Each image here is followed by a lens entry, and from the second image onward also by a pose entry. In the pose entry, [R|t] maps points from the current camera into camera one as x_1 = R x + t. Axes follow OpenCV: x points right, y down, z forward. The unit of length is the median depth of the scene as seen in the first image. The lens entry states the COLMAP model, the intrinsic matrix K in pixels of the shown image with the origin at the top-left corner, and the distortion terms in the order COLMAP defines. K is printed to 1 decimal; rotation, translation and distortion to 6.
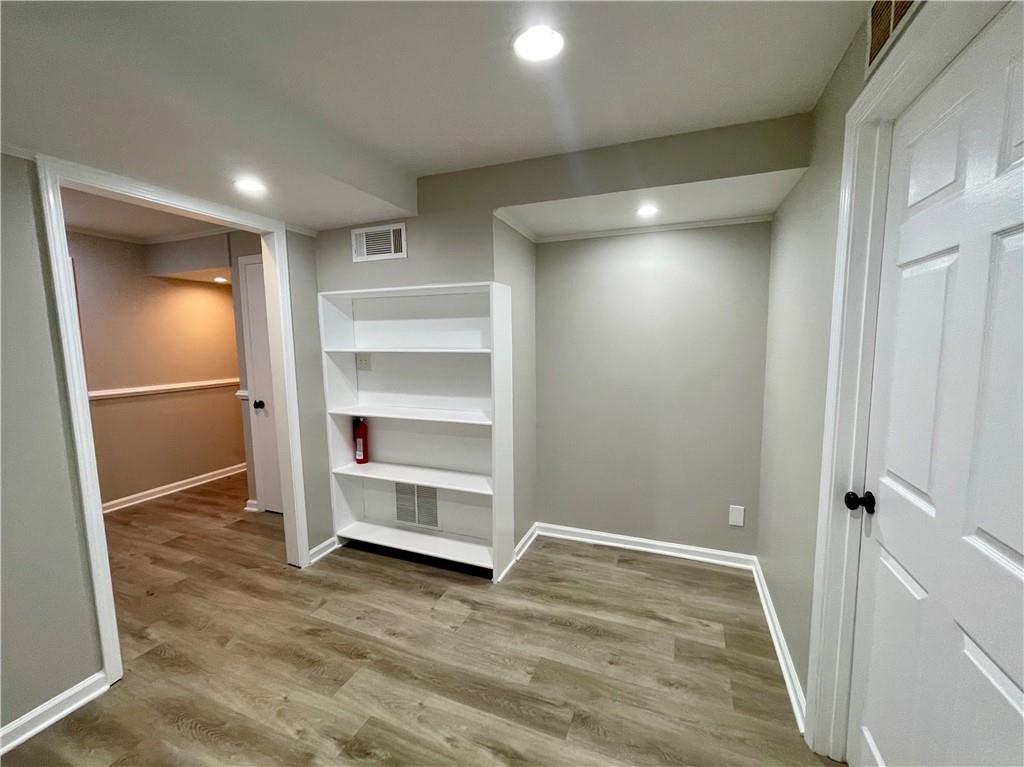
lens RADIAL K [[420.1, 0, 512.0], [0, 420.1, 383.5], [0, 0, 1]] dist [-0.001204, 0.000245]
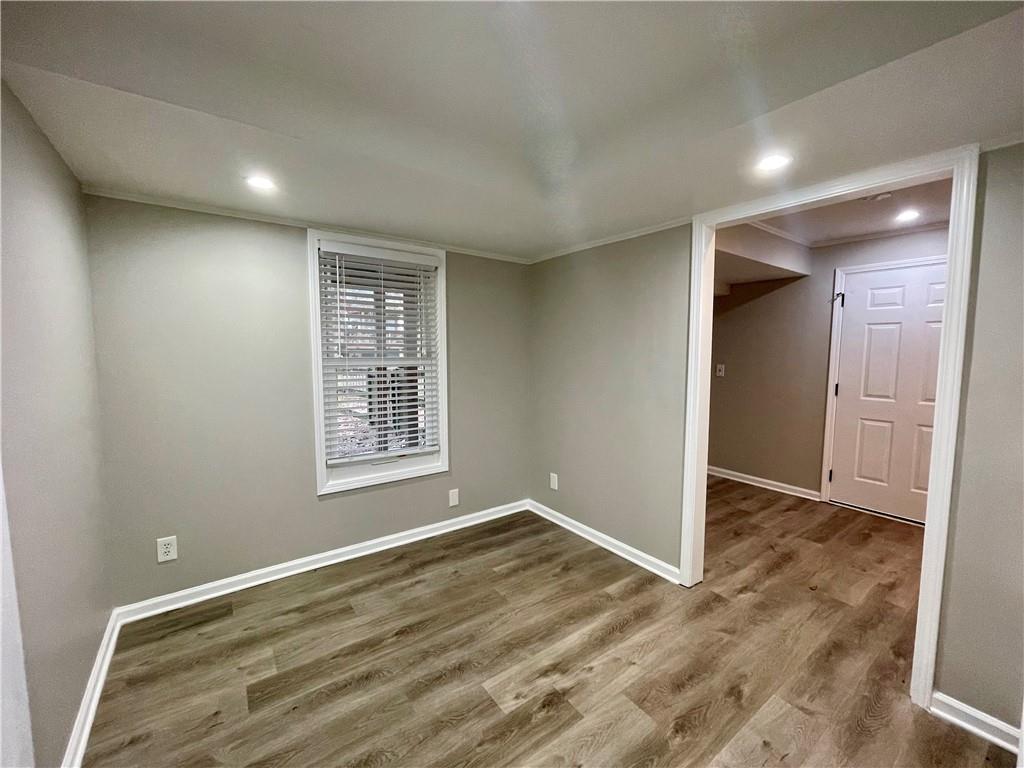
lens RADIAL K [[406.3, 0, 497.9], [0, 406.3, 385.0], [0, 0, 1]] dist [-0.000053, 0.000097]
pose [[-0.541752, 0.084708, -0.836259, 0.410810], [-0.087905, 0.983743, 0.156595, -0.087796], [0.835929, 0.158347, -0.525499, 0.979097]]
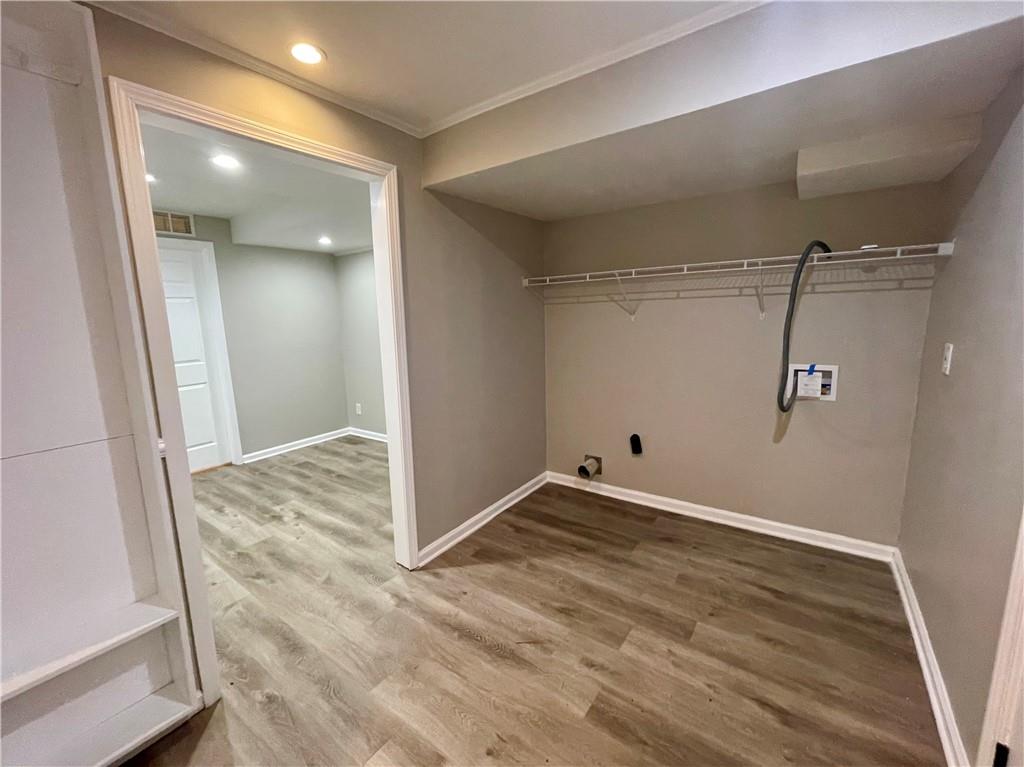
lens RADIAL K [[420.1, 0, 512.0], [0, 420.1, 383.5], [0, 0, 1]] dist [-0.001204, 0.000245]
pose [[-0.970979, 0.007667, 0.239040, -1.471831], [0.073181, 0.961071, 0.266435, -0.160224], [-0.227692, 0.276197, -0.933741, 1.835622]]
